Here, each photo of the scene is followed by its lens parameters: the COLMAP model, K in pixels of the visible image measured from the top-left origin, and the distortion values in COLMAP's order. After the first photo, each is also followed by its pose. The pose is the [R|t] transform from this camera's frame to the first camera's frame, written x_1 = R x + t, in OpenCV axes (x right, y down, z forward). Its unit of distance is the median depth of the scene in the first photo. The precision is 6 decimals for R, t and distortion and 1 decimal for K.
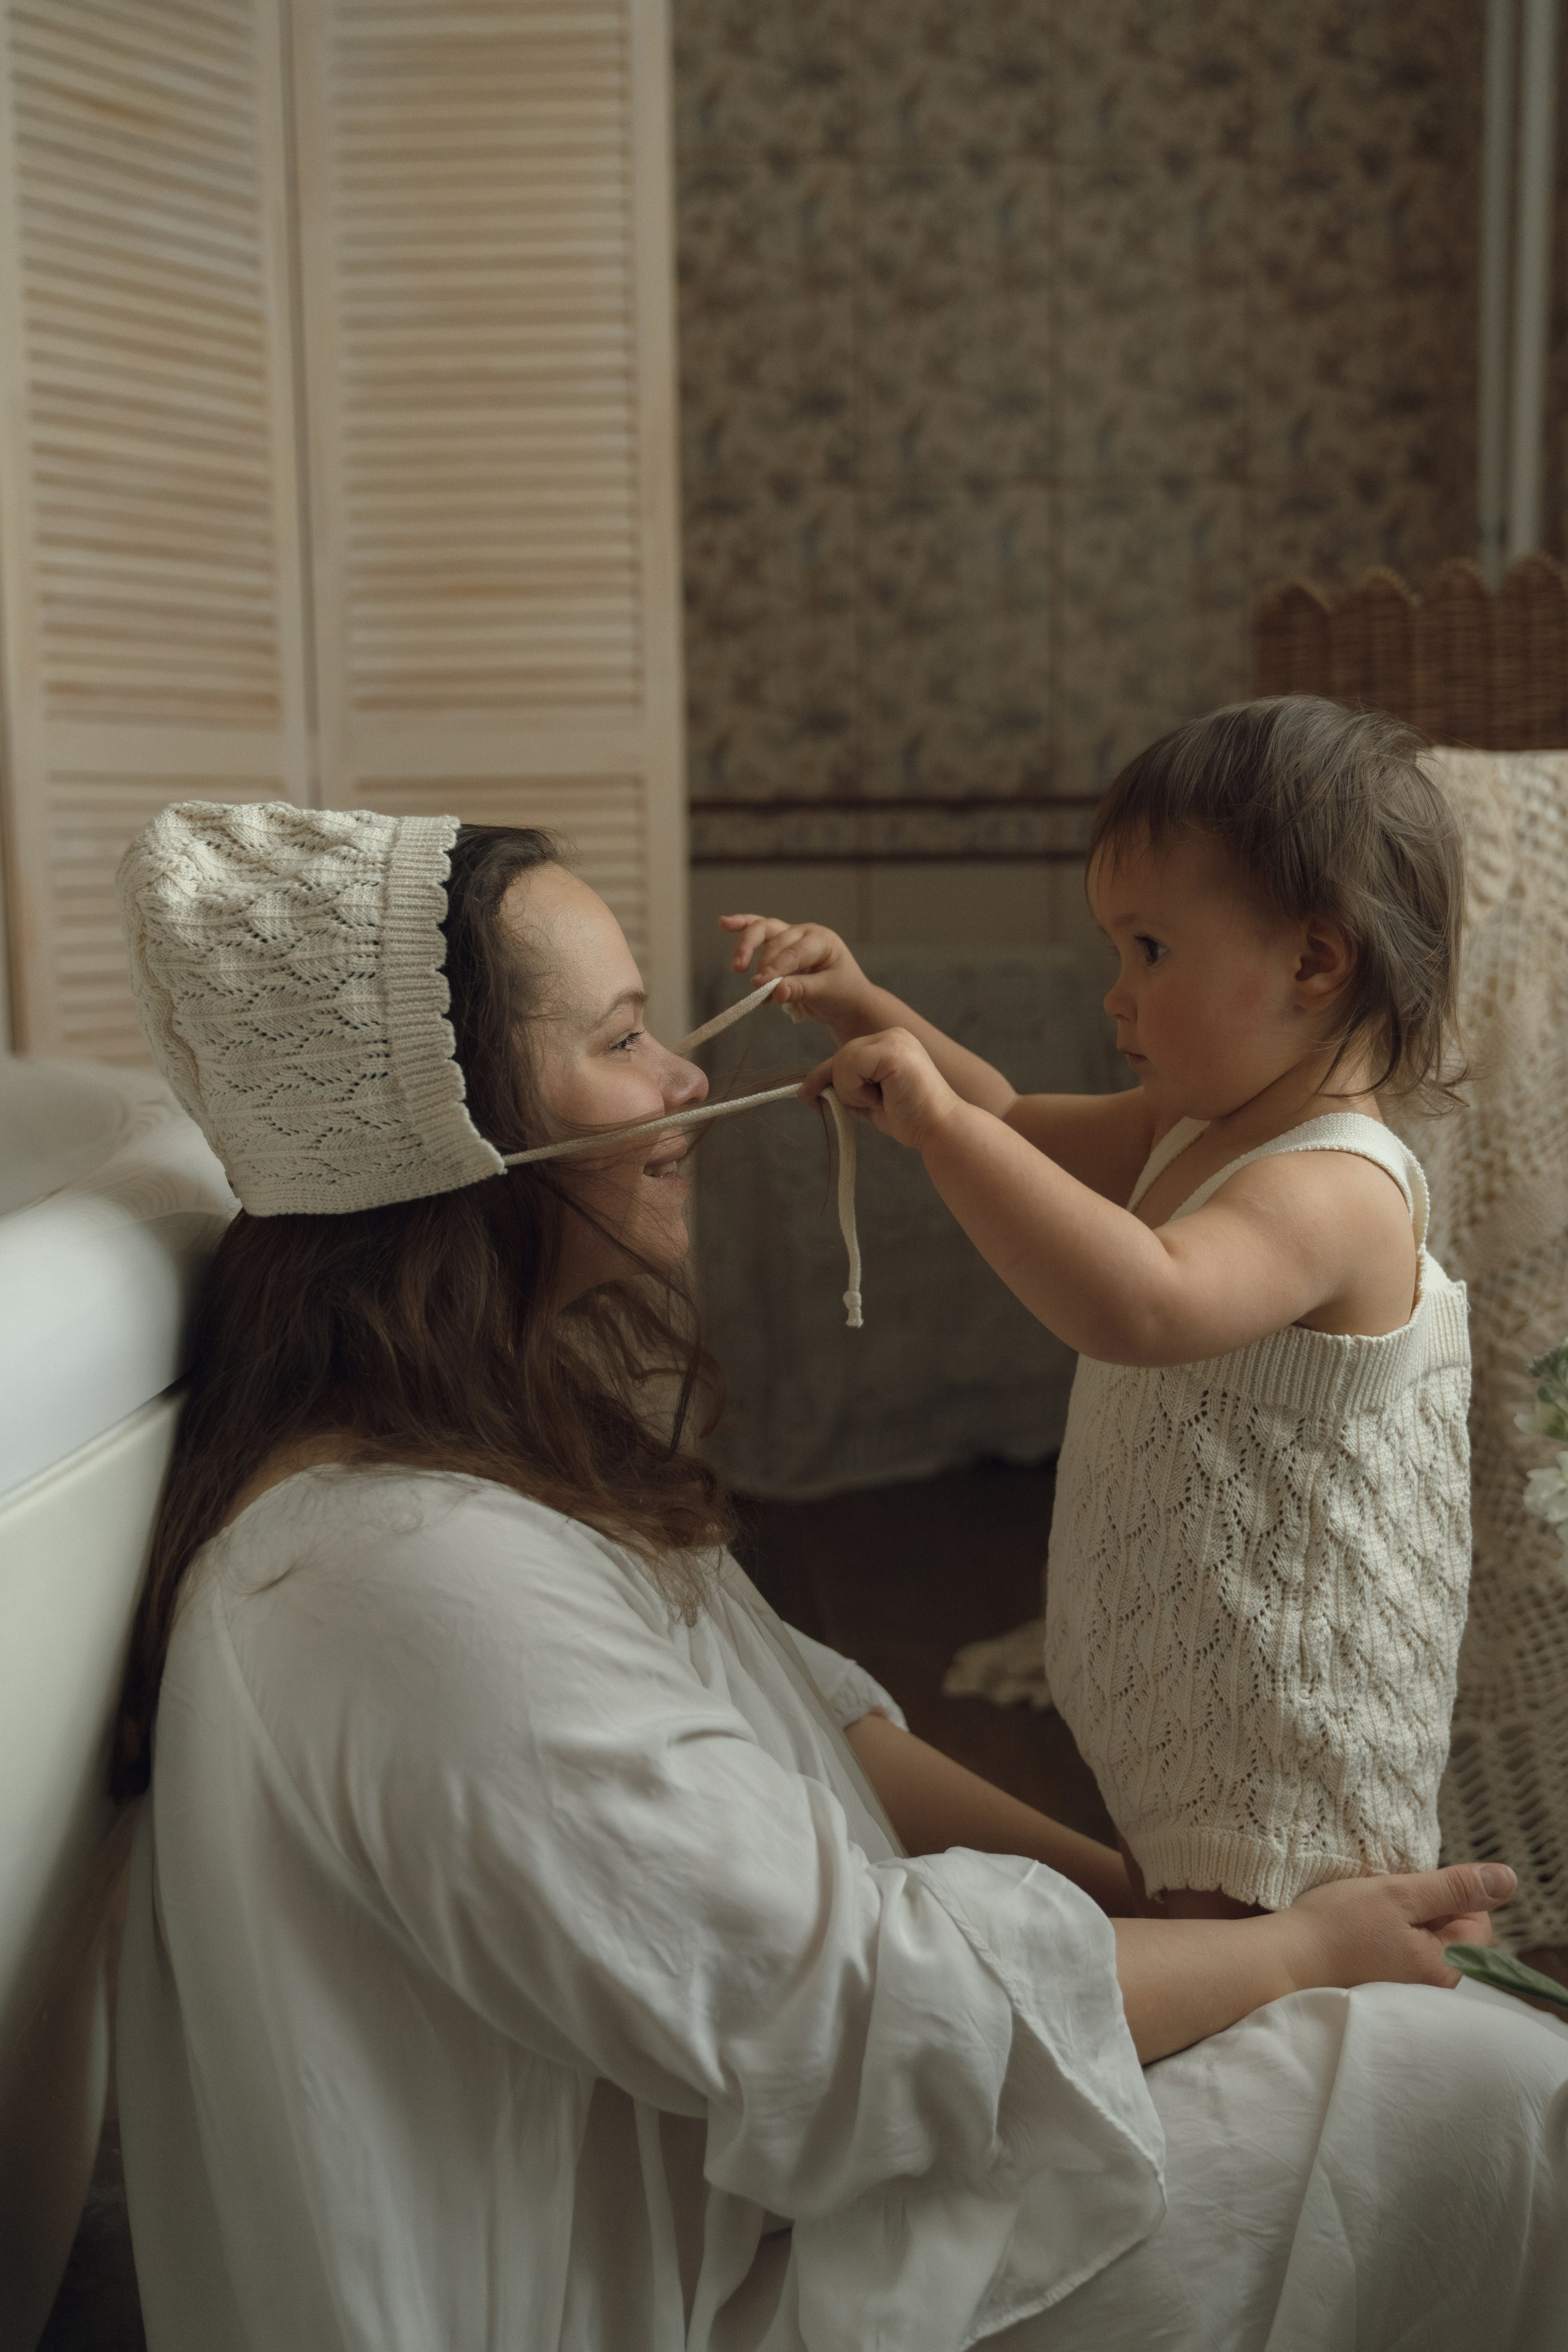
lens RADIAL K [[2520.1, 0, 772.0], [0, 2520.1, 1194.1], [0, 0, 1]] dist [-0.004663, 0.000000]
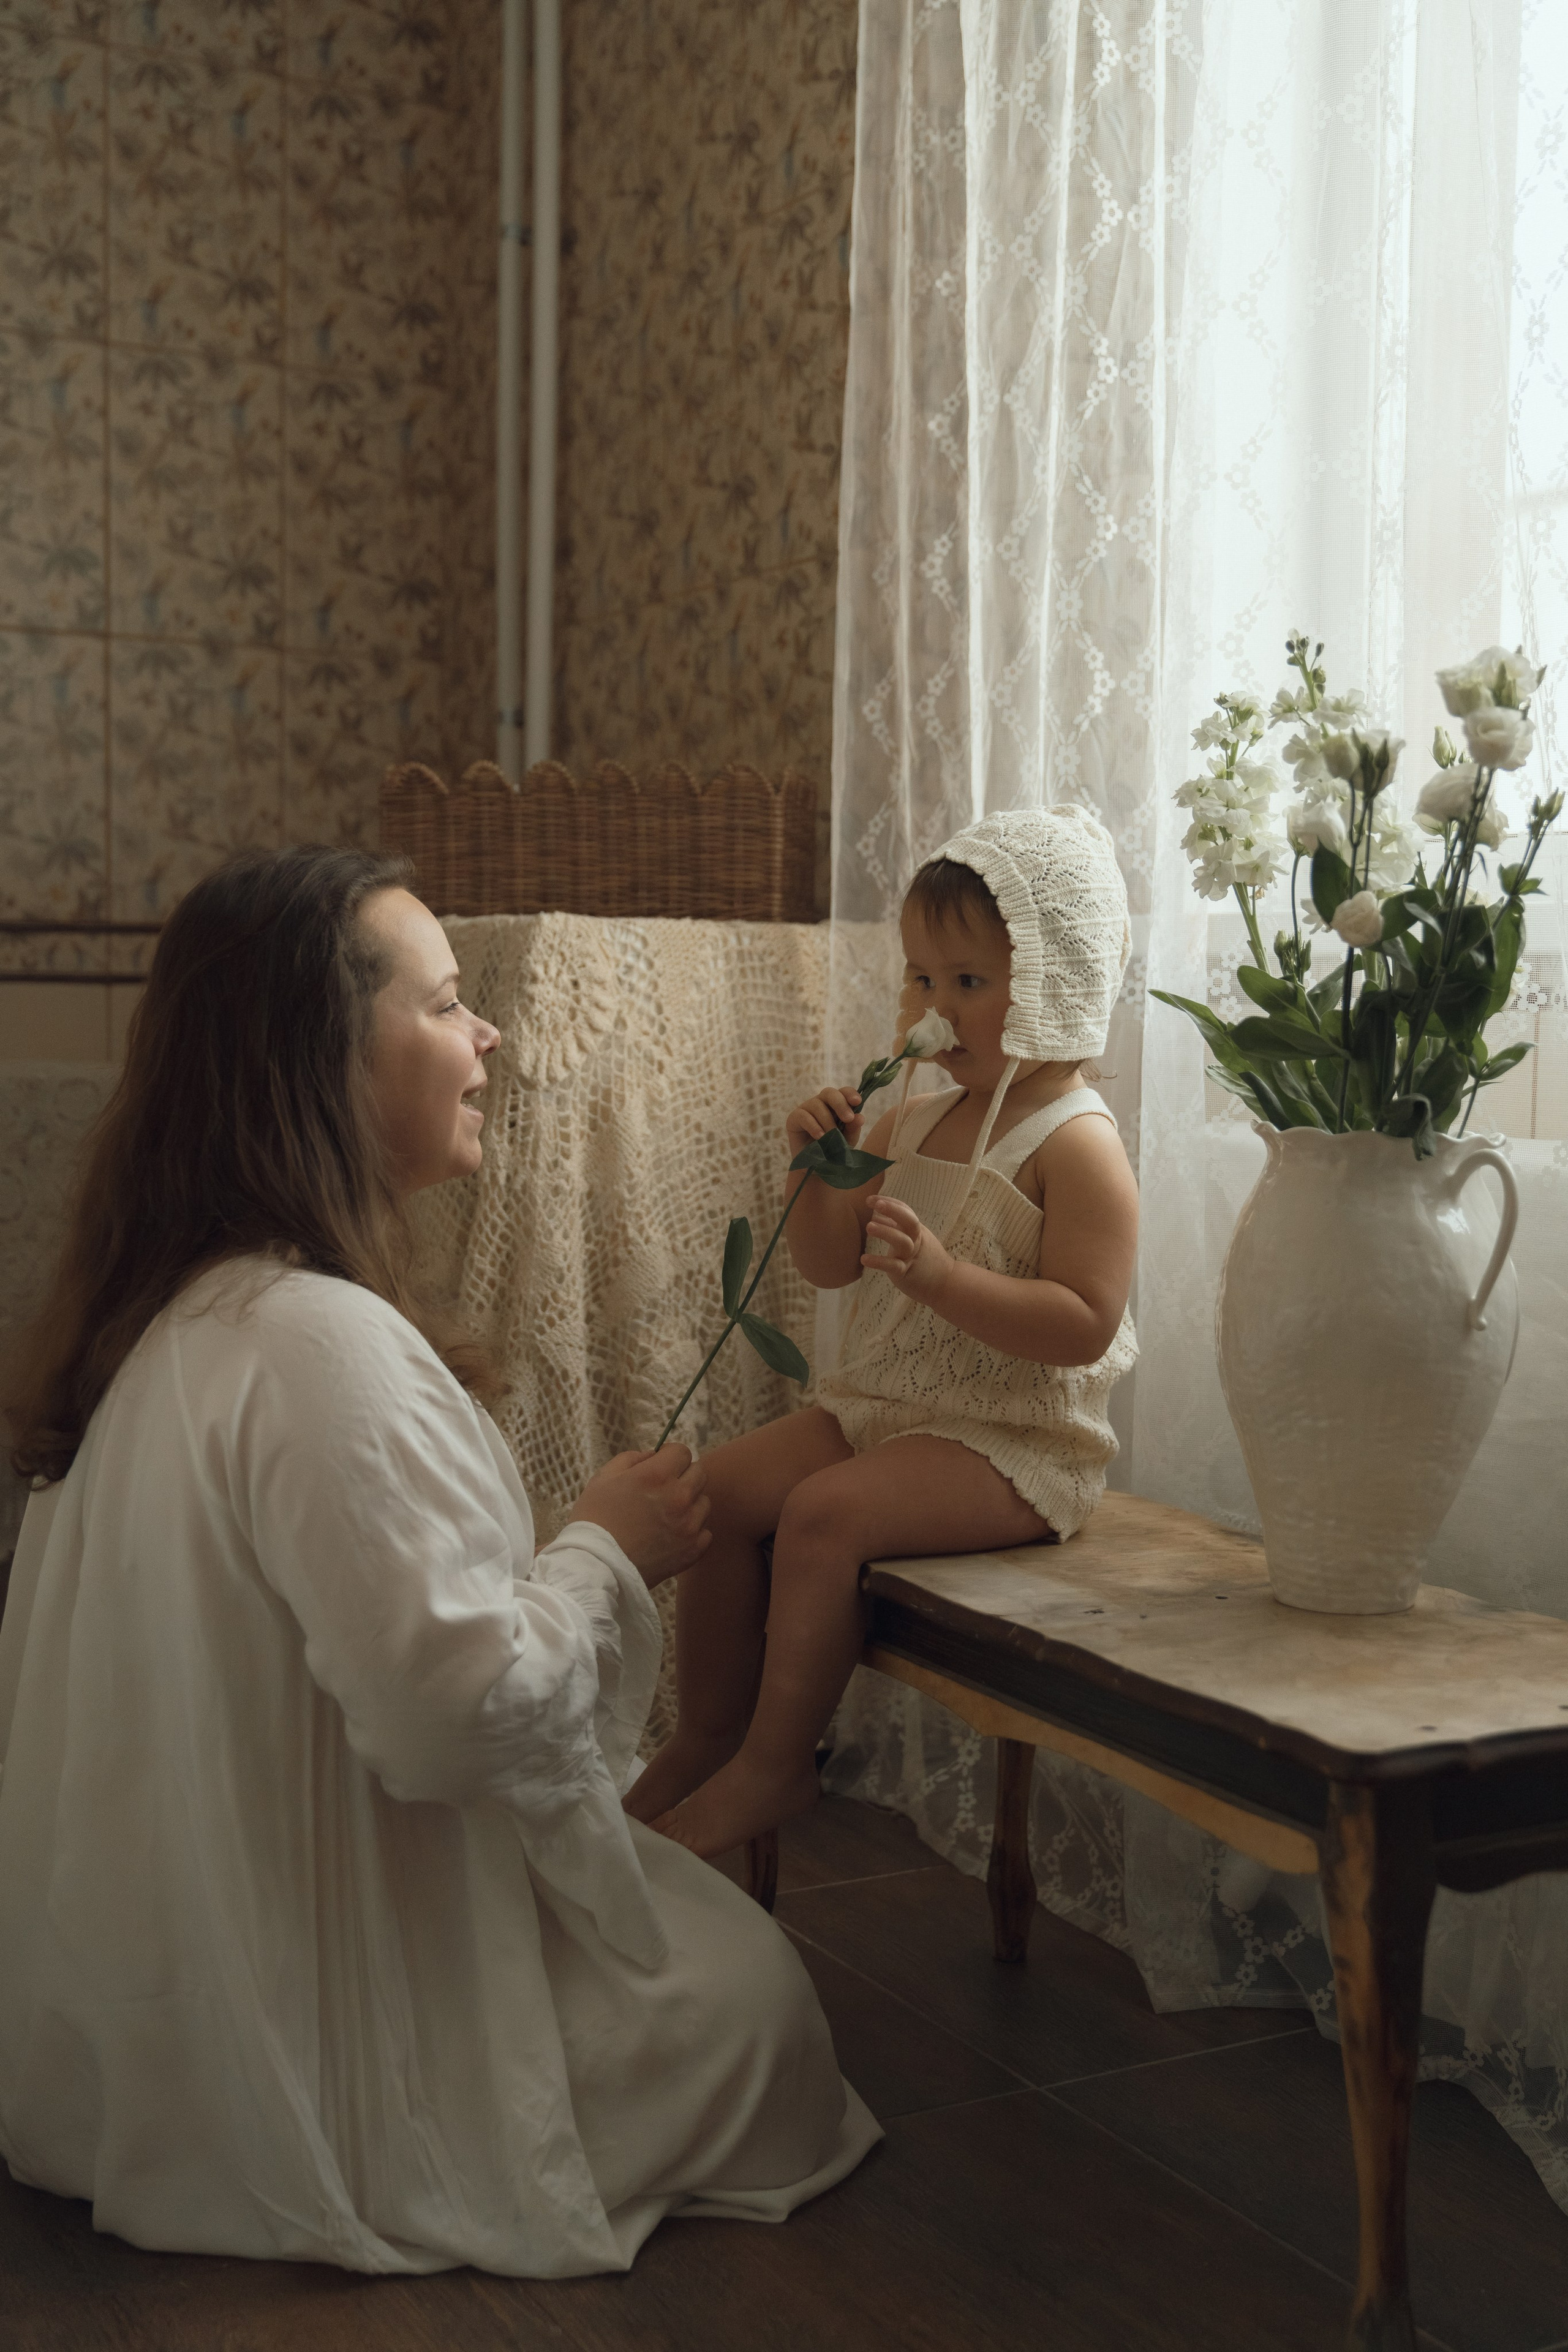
lens RADIAL K [[2661.9, 0, 797.6], [0, 2661.9, 1171.6], [0, 0, 1]] dist [-0.001052, 0.000000]
pose [[0.899673, -0.004819, 0.436537, -0.148362], [0.030470, 0.998194, -0.051779, 0.019463], [-0.435499, 0.059886, 0.898195, -0.177016]]
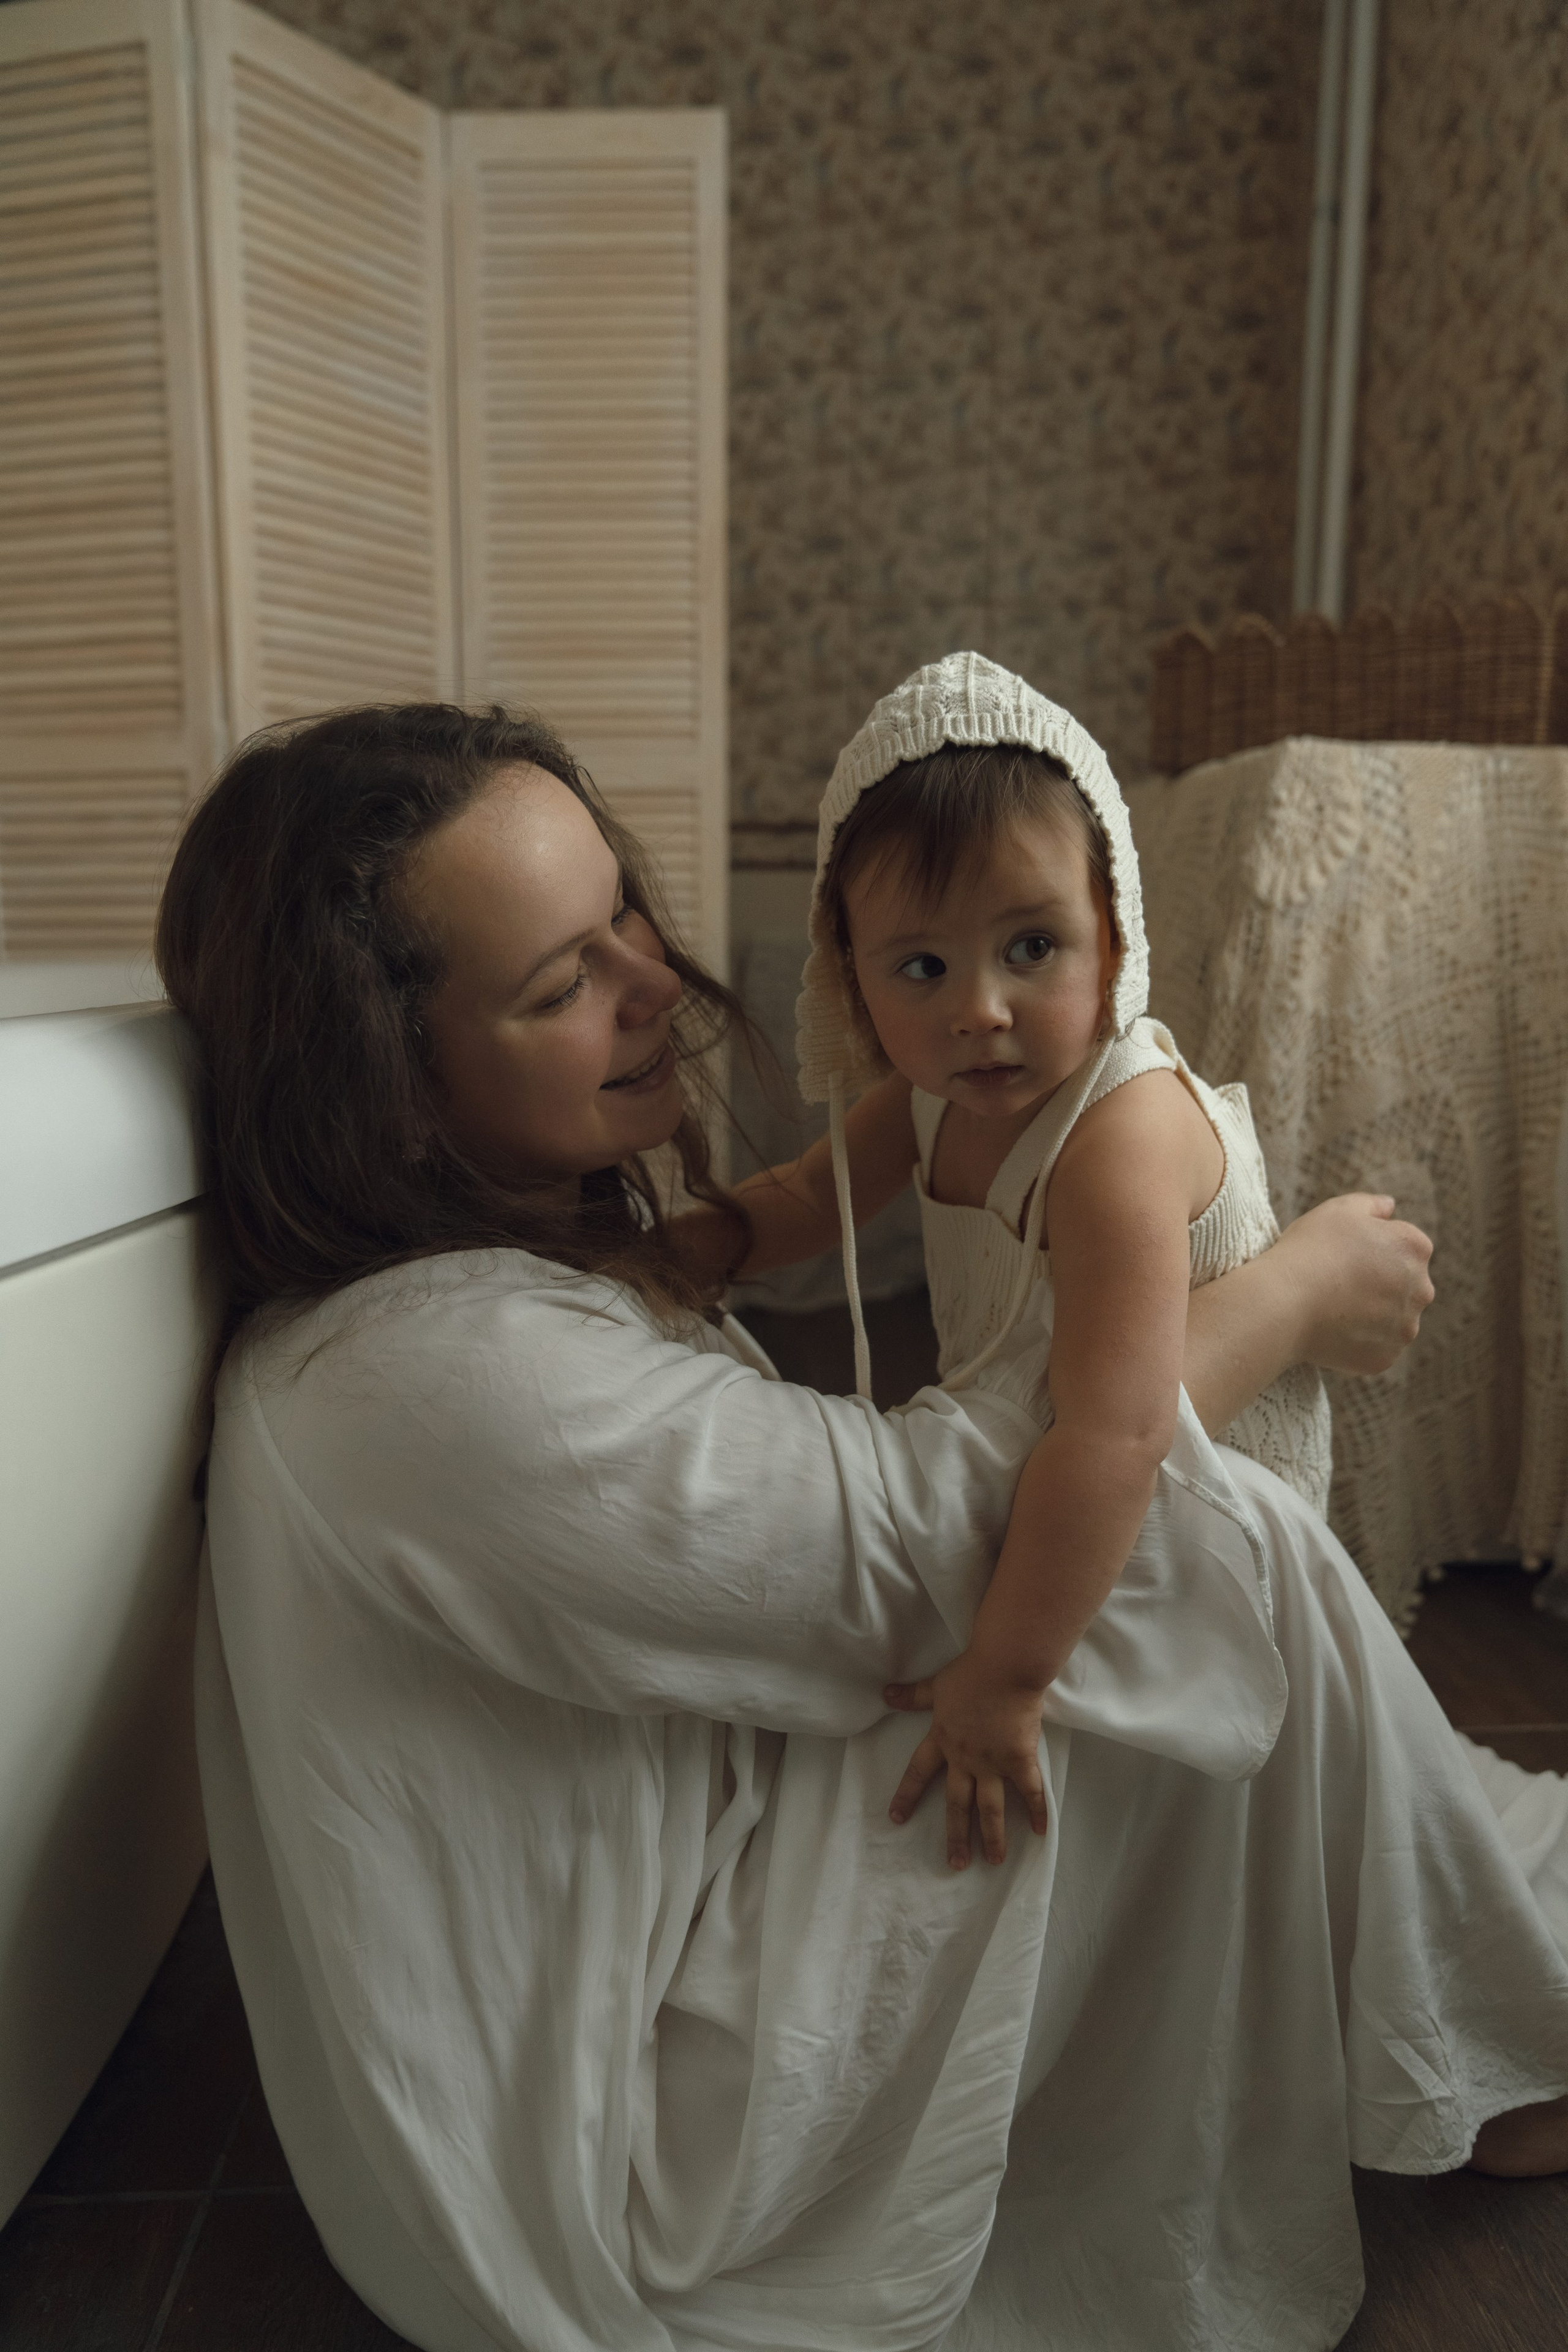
lens RADIAL K [[1579.9, 0, 776.5], [0, 1579.9, 1190.4], [0, 0, 1]] dist [-0.027402, 0.011657]
pose [[0.999824, 0.018448, 0.003497, -0.006290], [-0.018566, 0.999124, 0.037500, 0.022188], [-0.002802, -0.037558, 0.999291, 0.120209]]
